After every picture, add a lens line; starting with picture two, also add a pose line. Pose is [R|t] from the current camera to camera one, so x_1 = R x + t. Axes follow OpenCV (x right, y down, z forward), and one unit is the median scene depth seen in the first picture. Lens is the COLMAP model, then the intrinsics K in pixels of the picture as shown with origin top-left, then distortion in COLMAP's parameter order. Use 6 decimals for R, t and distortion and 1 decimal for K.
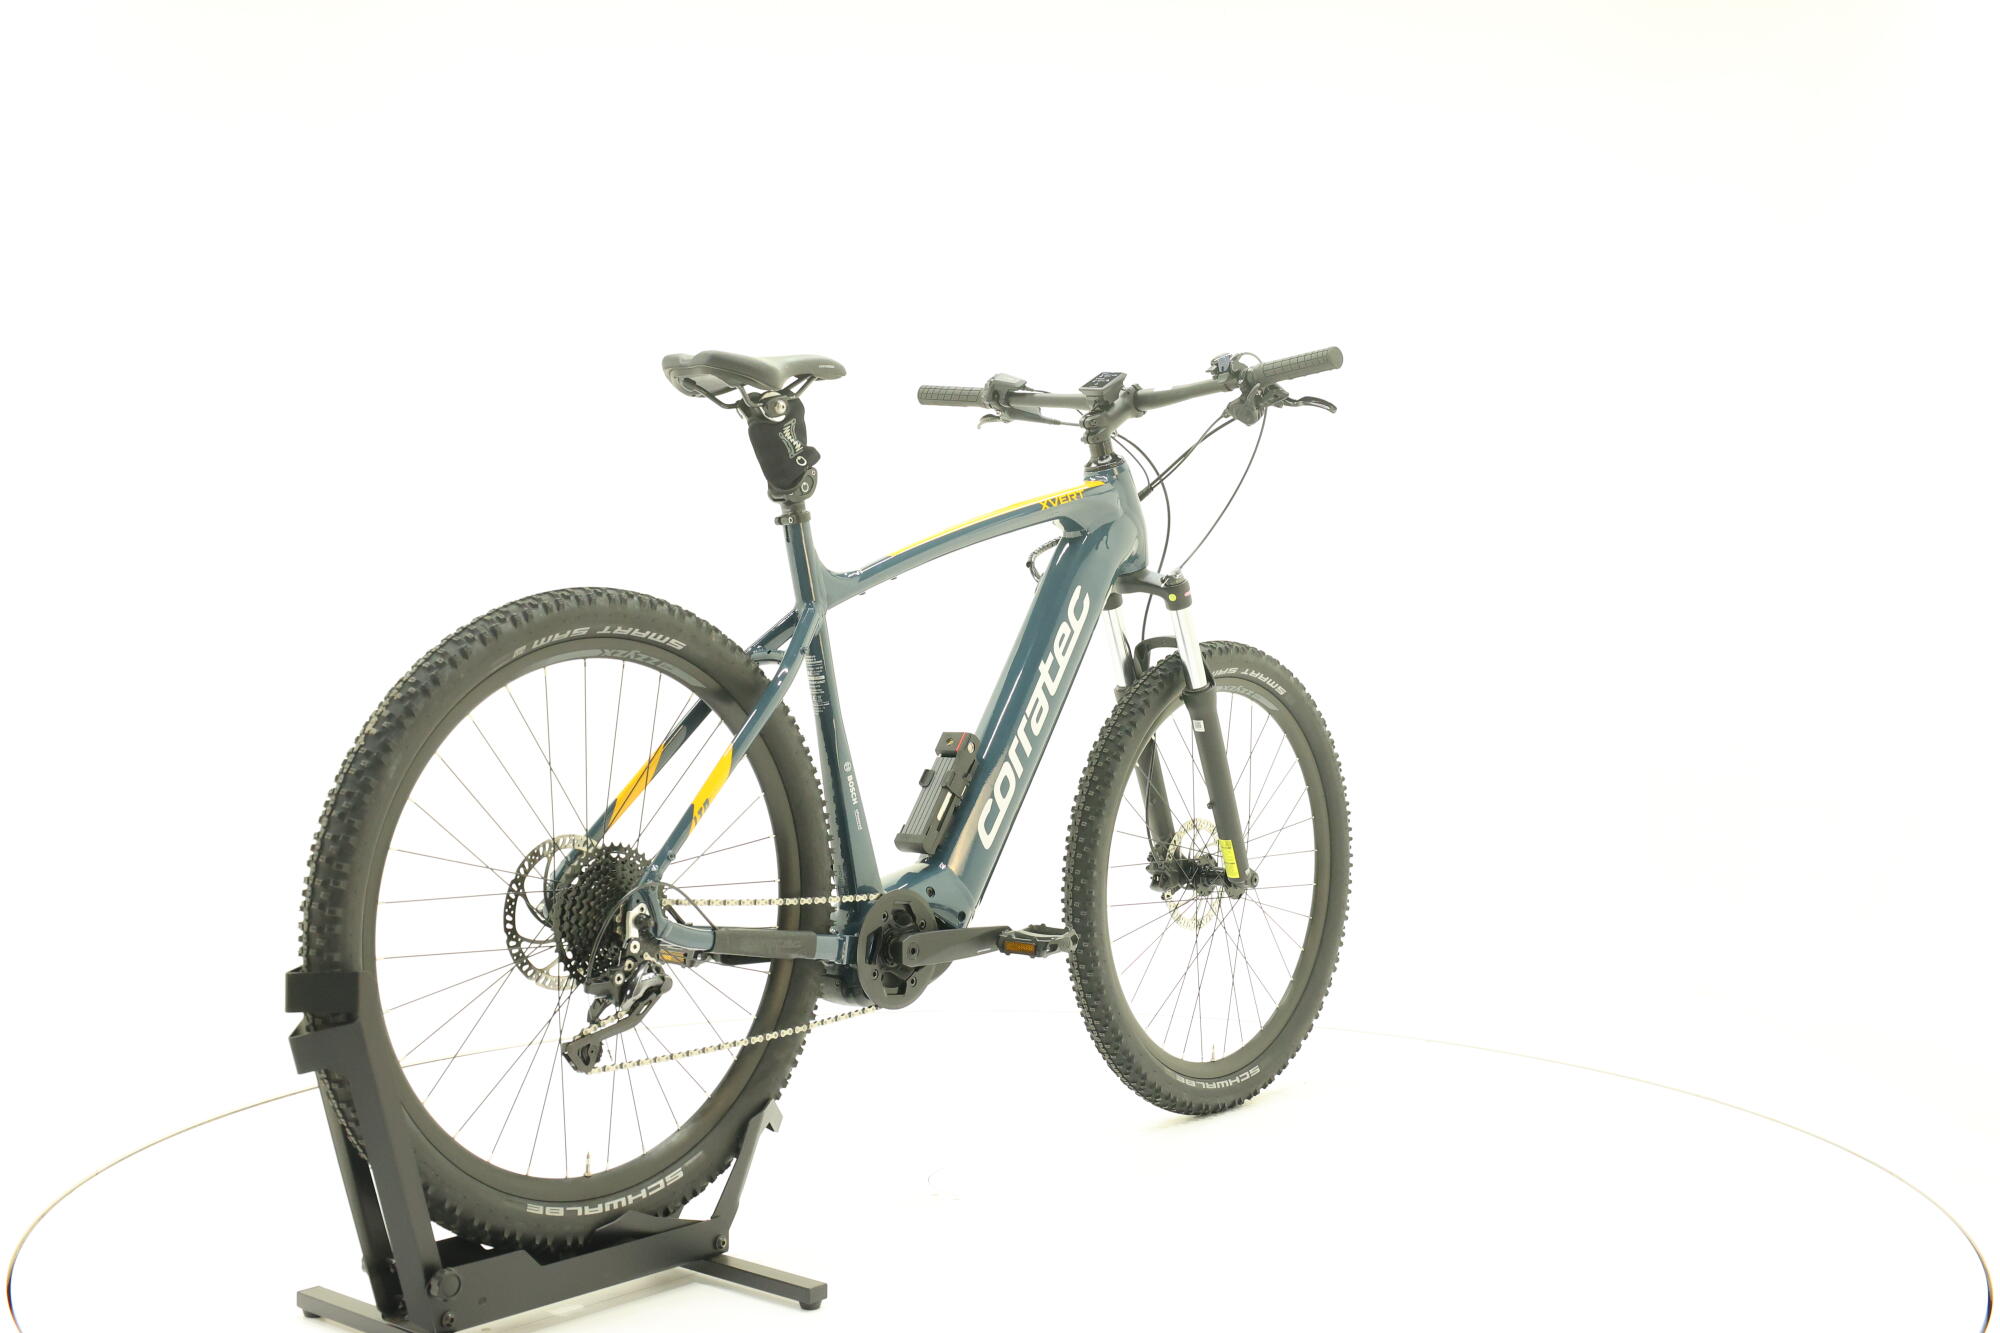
lens RADIAL K [[2128.7, 0, 1001.4], [0, 2128.7, 624.0], [0, 0, 1]] dist [0.006870, 0.015320]
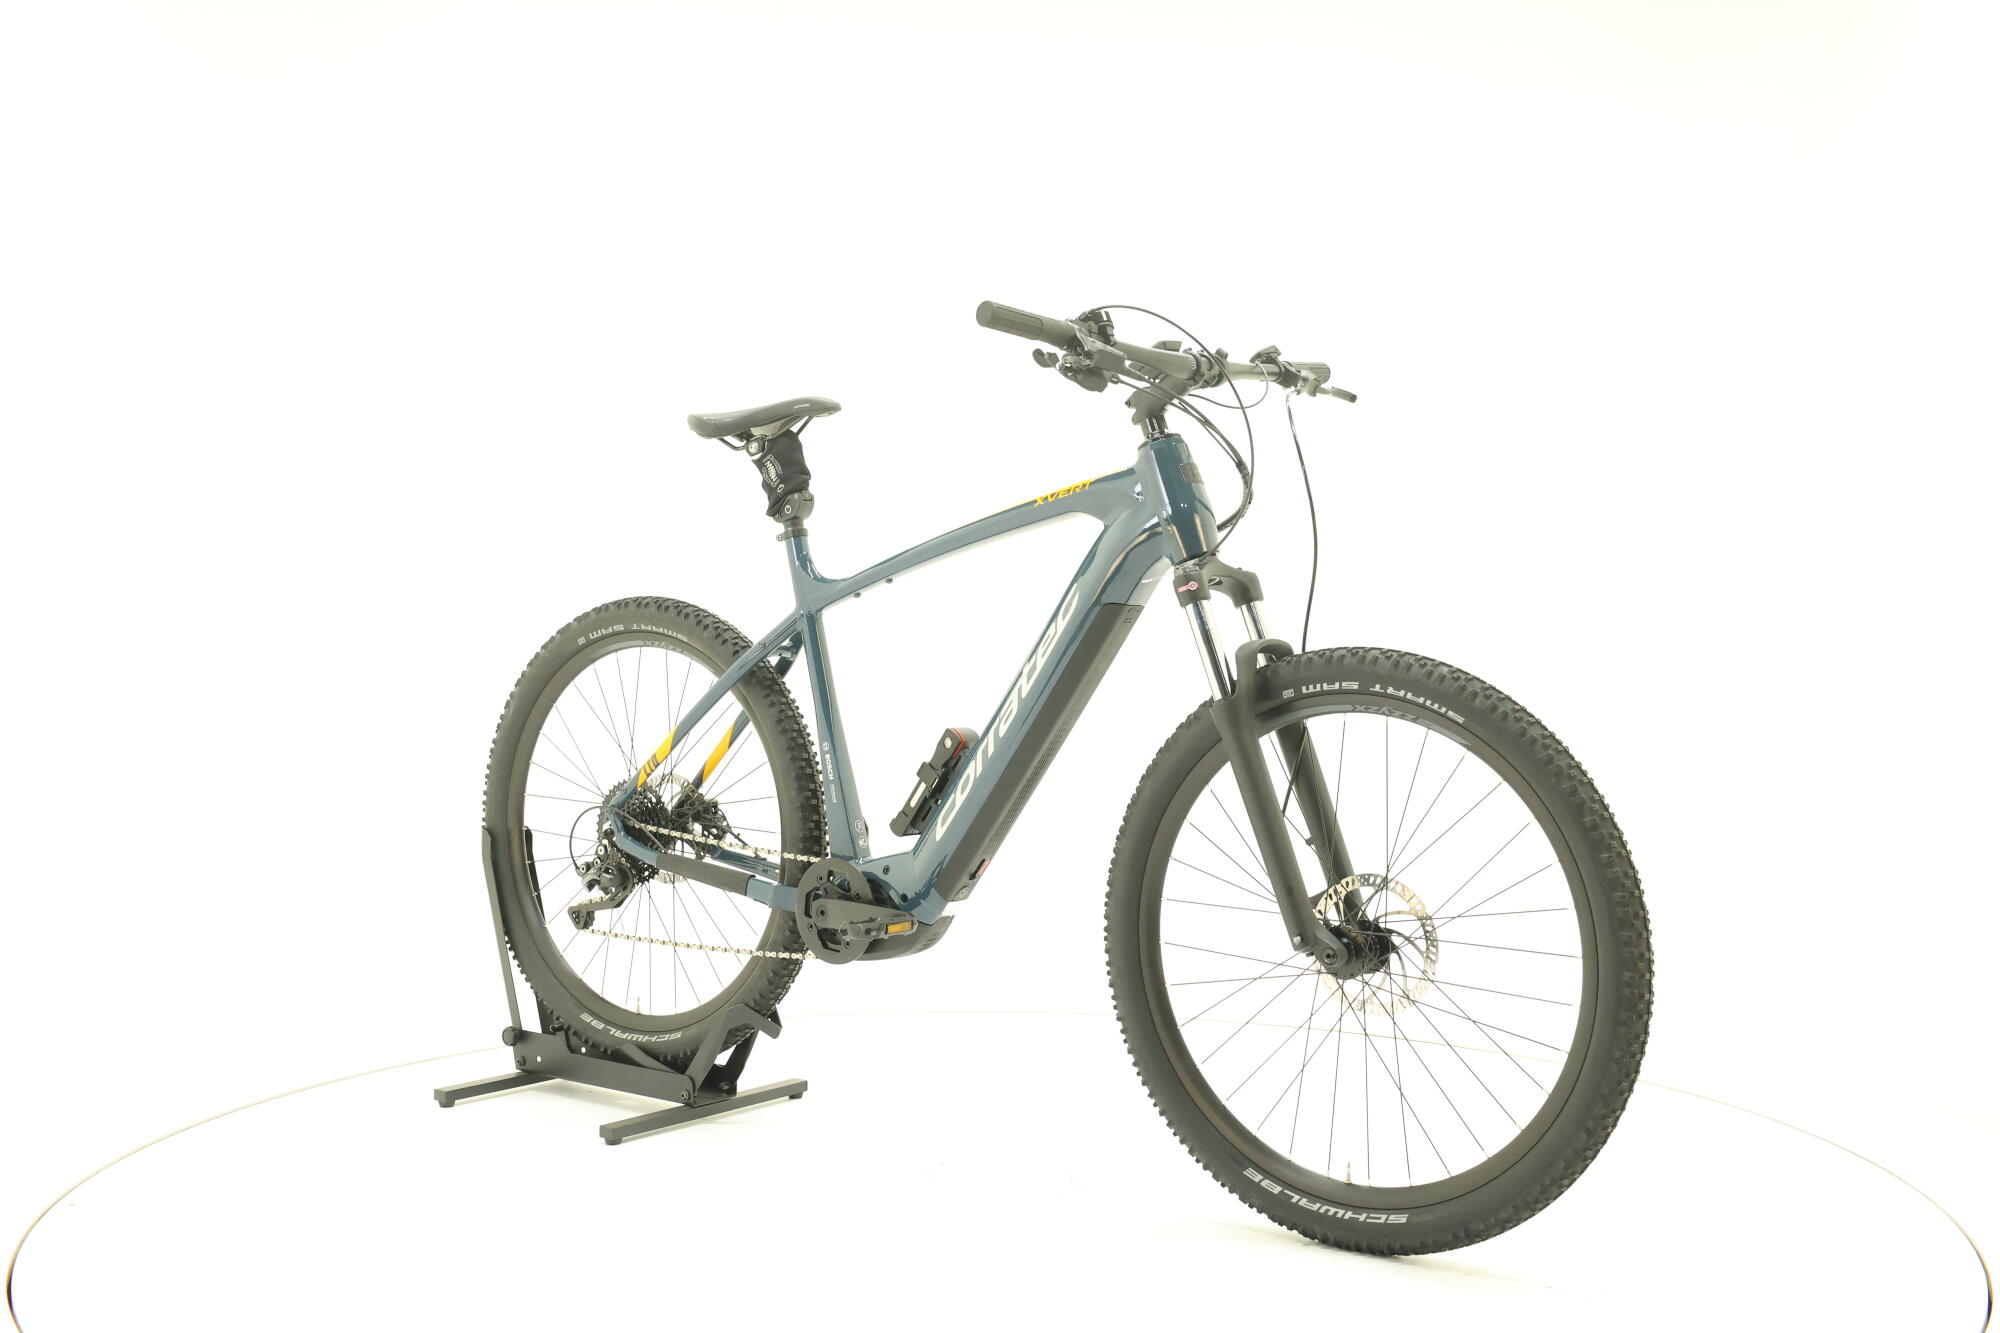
lens RADIAL K [[2128.7, 0, 1001.4], [0, 2128.7, 624.0], [0, 0, 1]] dist [0.006870, 0.015320]
pose [[0.046596, 0.000705, -0.998914, 1.120188], [-0.003033, 0.999995, 0.000564, -0.000496], [0.998909, 0.003004, 0.046598, 1.072983]]
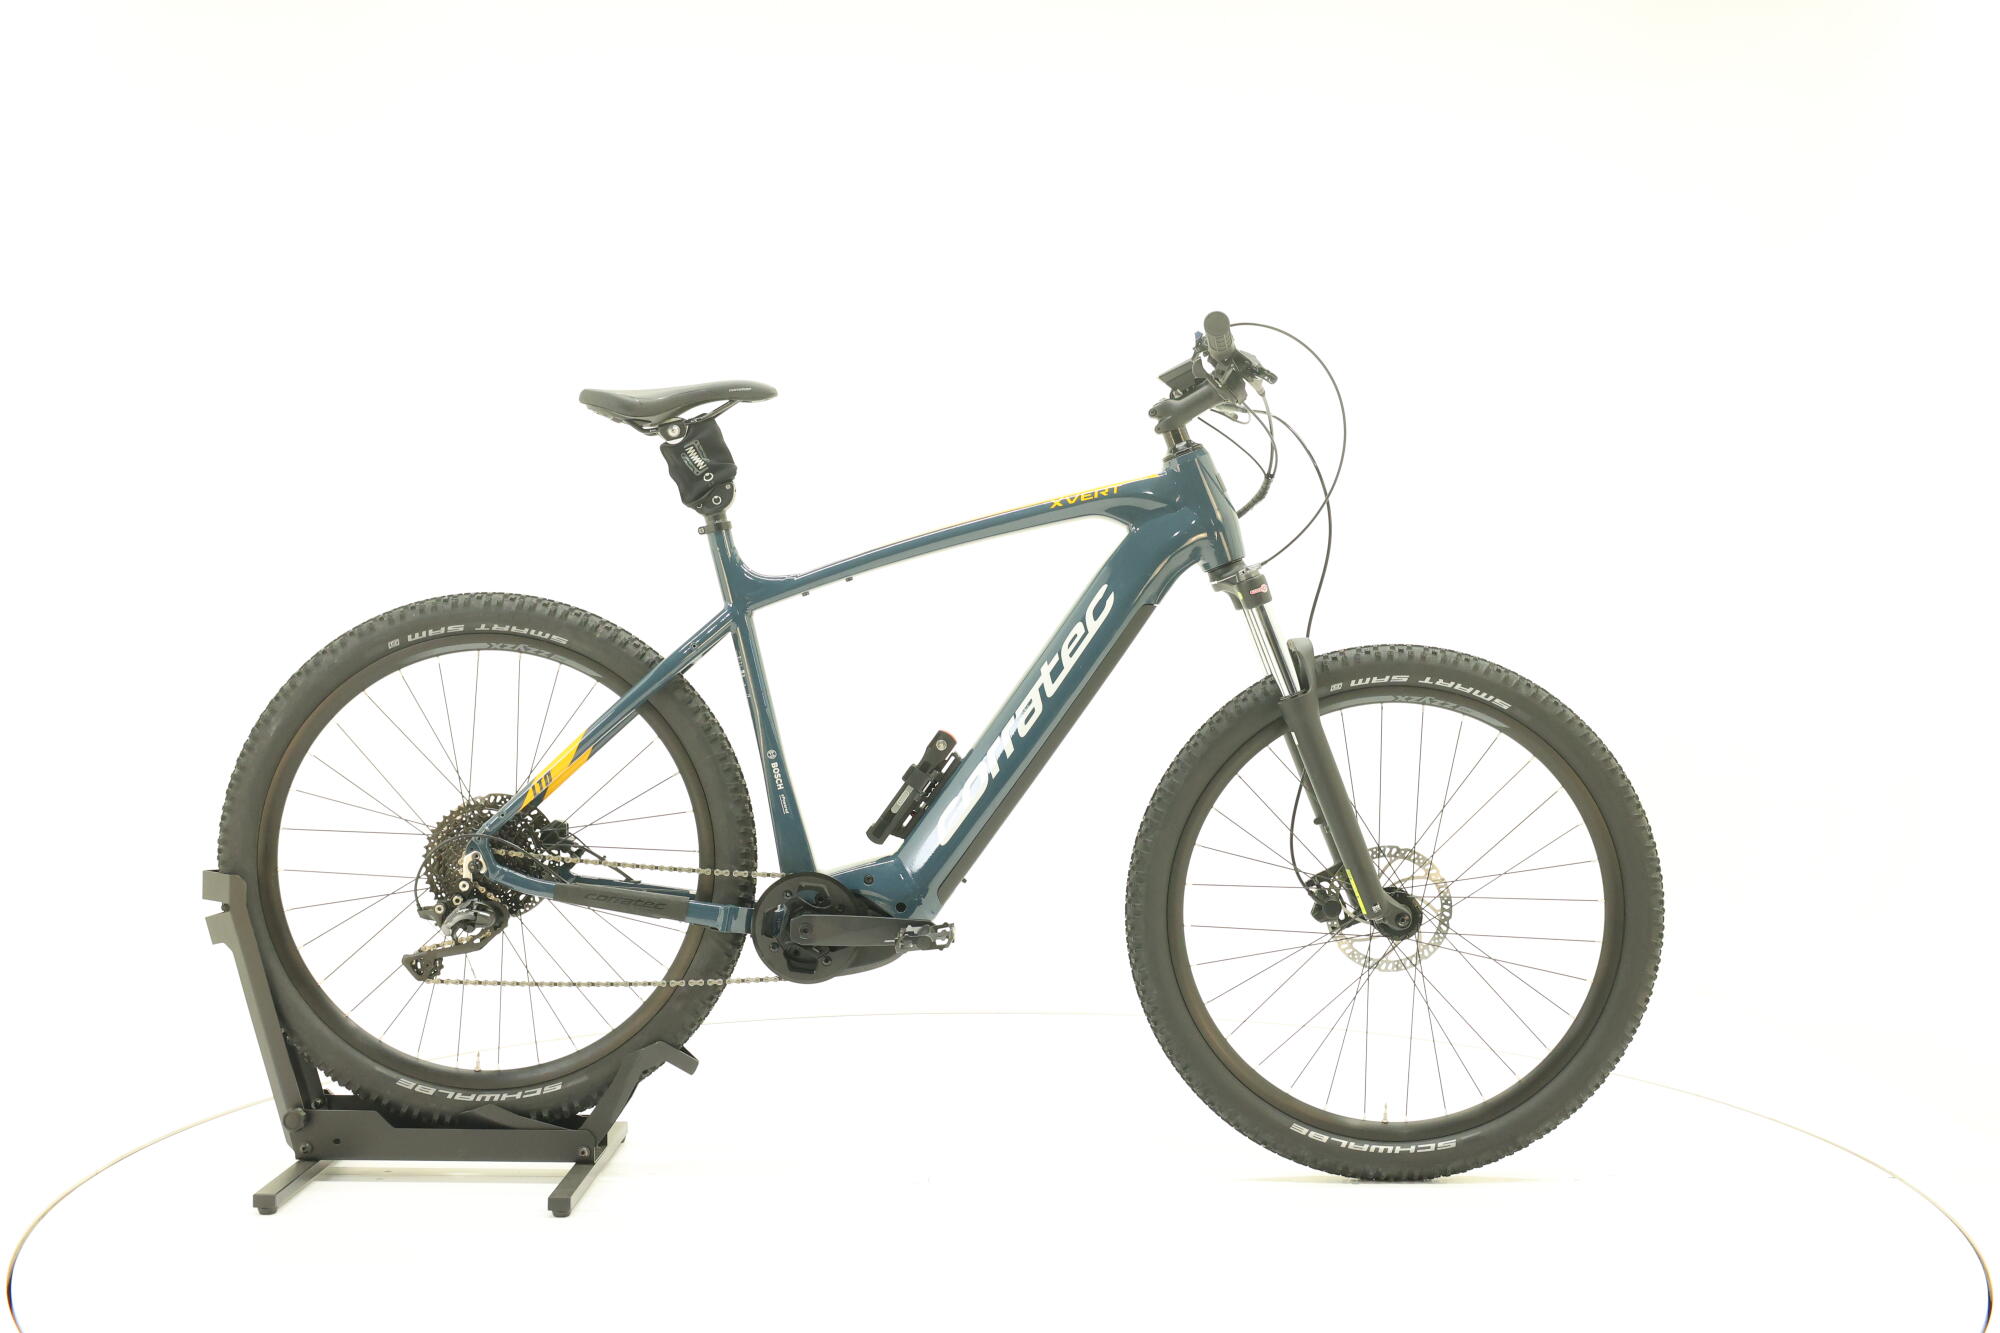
lens RADIAL K [[2128.7, 0, 1001.4], [0, 2128.7, 624.0], [0, 0, 1]] dist [0.006870, 0.015320]
pose [[0.634025, 0.005423, -0.773294, 0.867158], [-0.002610, 0.999985, 0.004873, -0.005337], [0.773308, -0.001072, 0.634029, 0.414539]]
